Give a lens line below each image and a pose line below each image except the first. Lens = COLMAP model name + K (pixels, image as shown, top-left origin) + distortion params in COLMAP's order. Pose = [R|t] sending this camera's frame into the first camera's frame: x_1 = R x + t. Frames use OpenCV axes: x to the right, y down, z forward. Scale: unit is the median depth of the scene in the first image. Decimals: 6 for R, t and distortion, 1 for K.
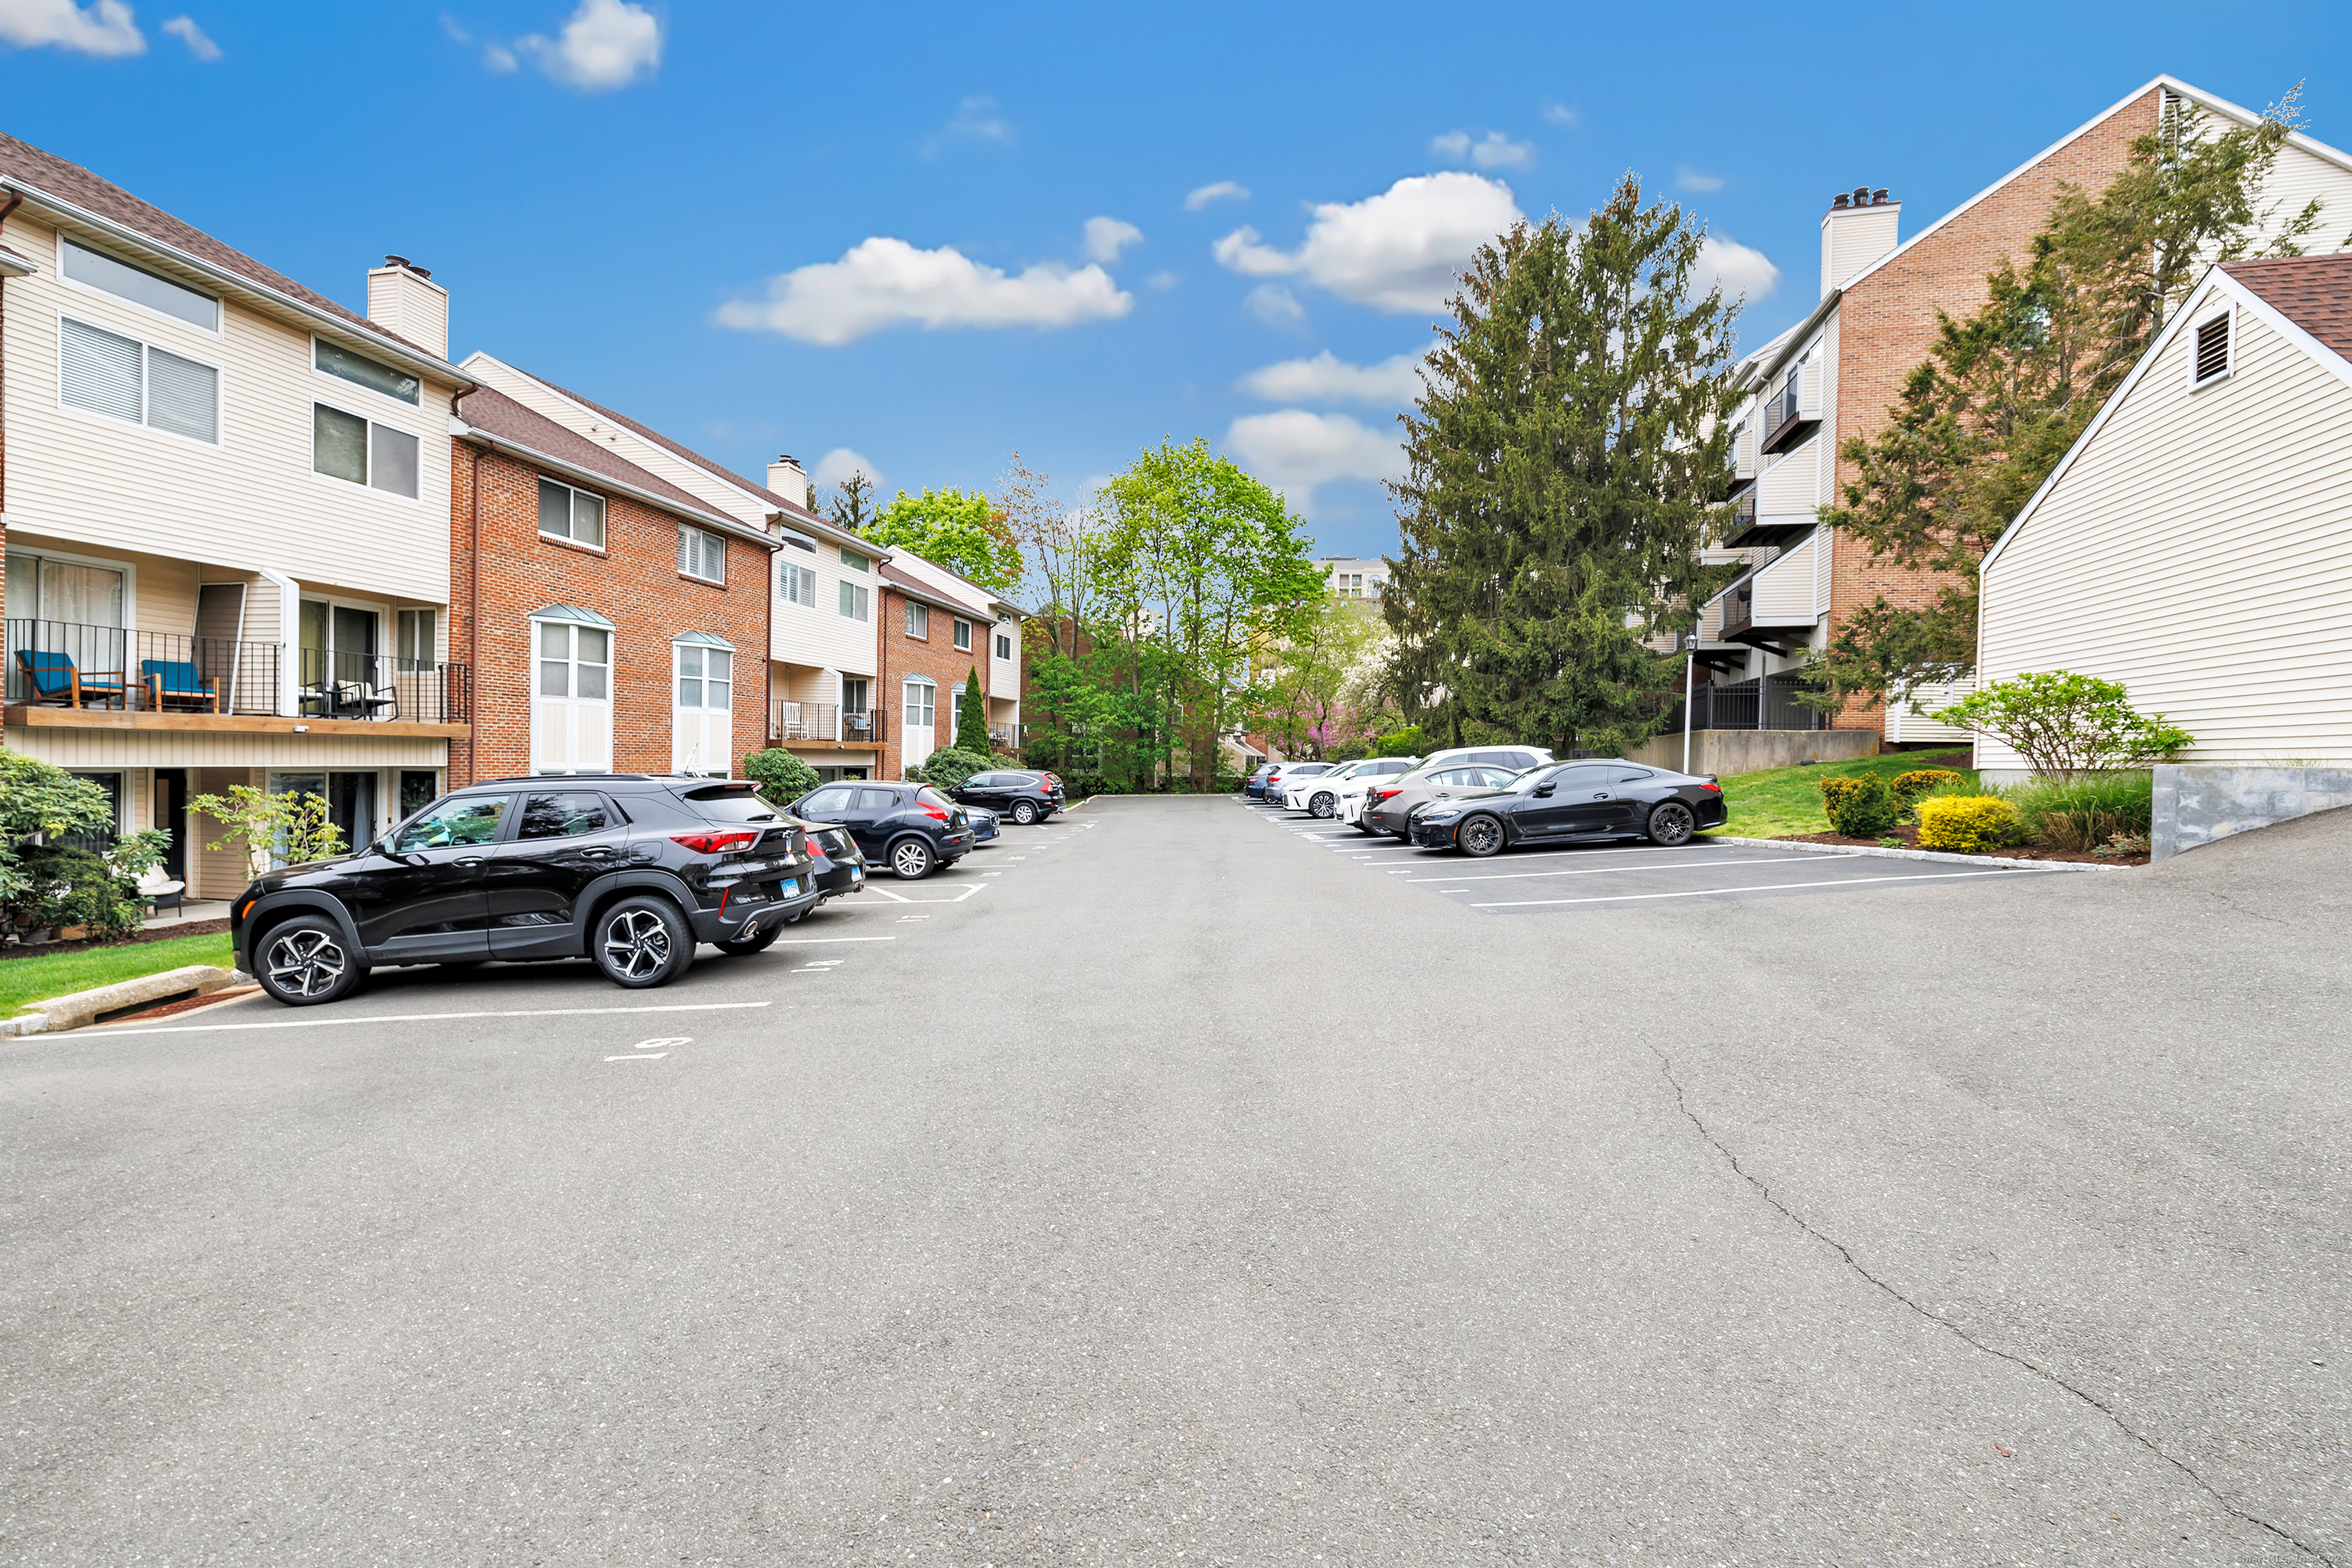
lens RADIAL K [[996.5, 0, 1177.4], [0, 996.5, 782.0], [0, 0, 1]] dist [-0.000671, -0.000239]
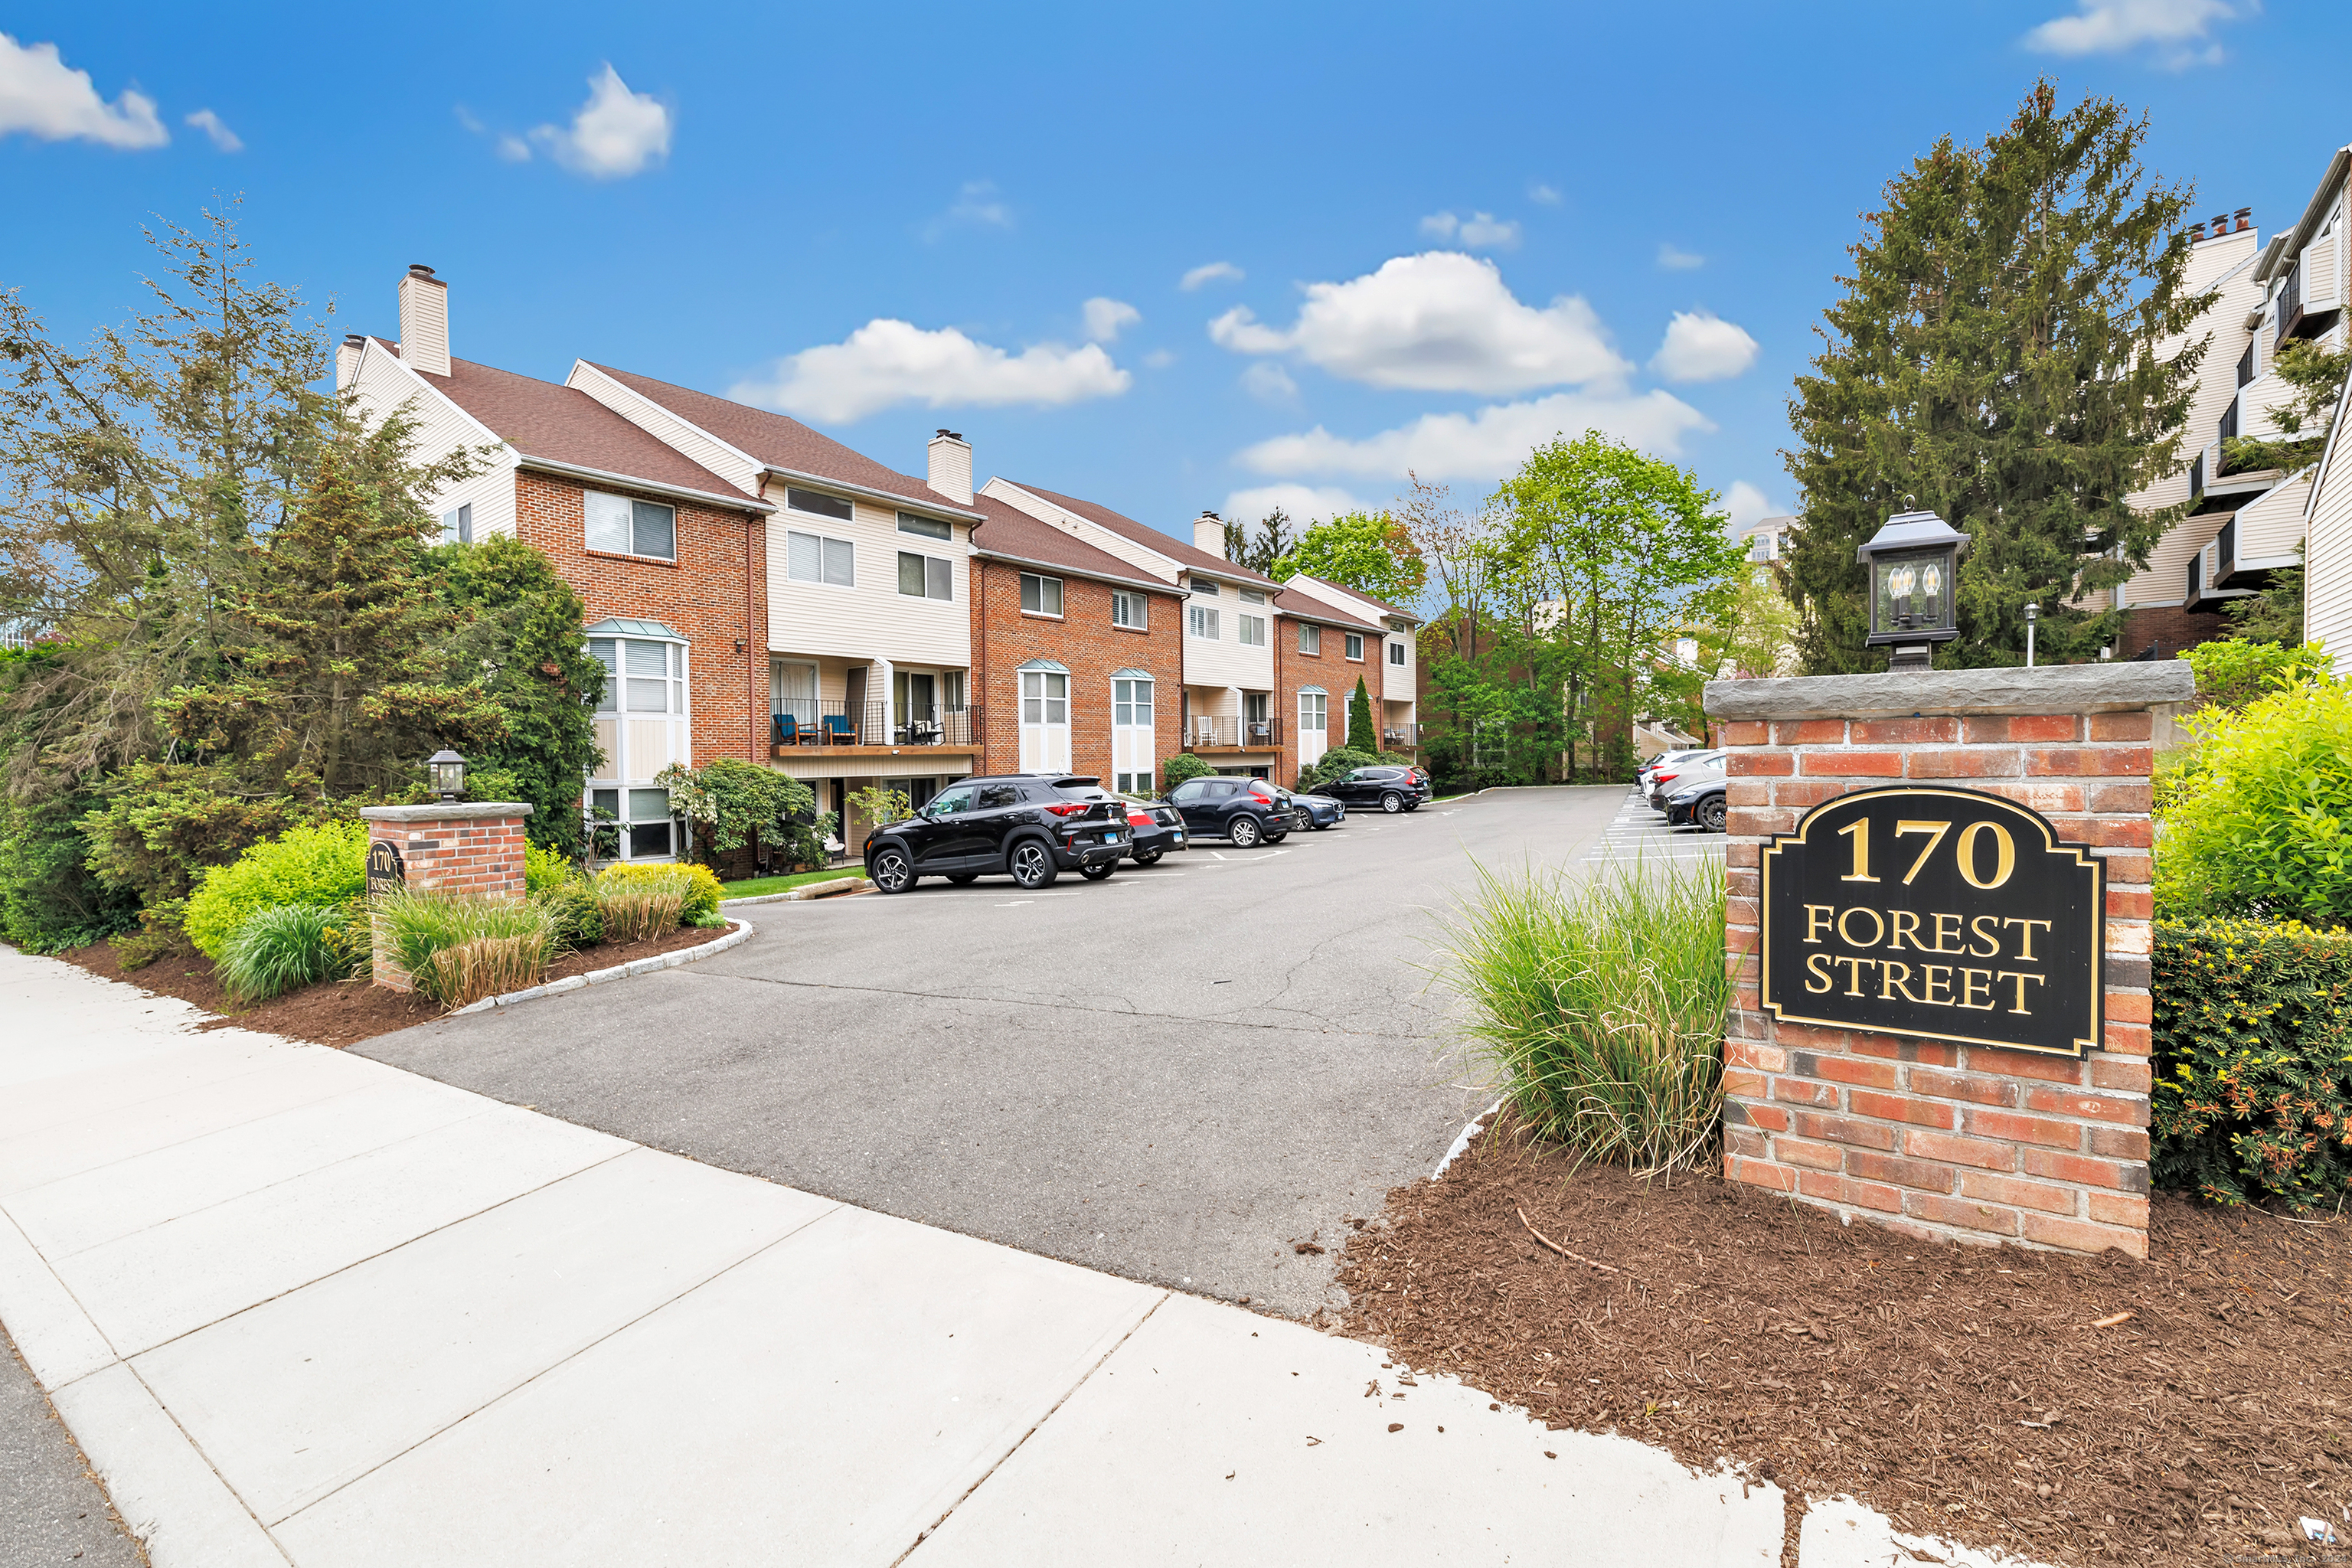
lens RADIAL K [[996.5, 0, 1178.0], [0, 996.5, 782.5], [0, 0, 1]] dist [-0.000671, -0.000239]
pose [[0.897182, -0.018628, -0.441268, 0.215457], [0.020031, 0.999798, -0.001480, 0.007070], [0.441207, -0.007512, 0.897374, -0.221783]]
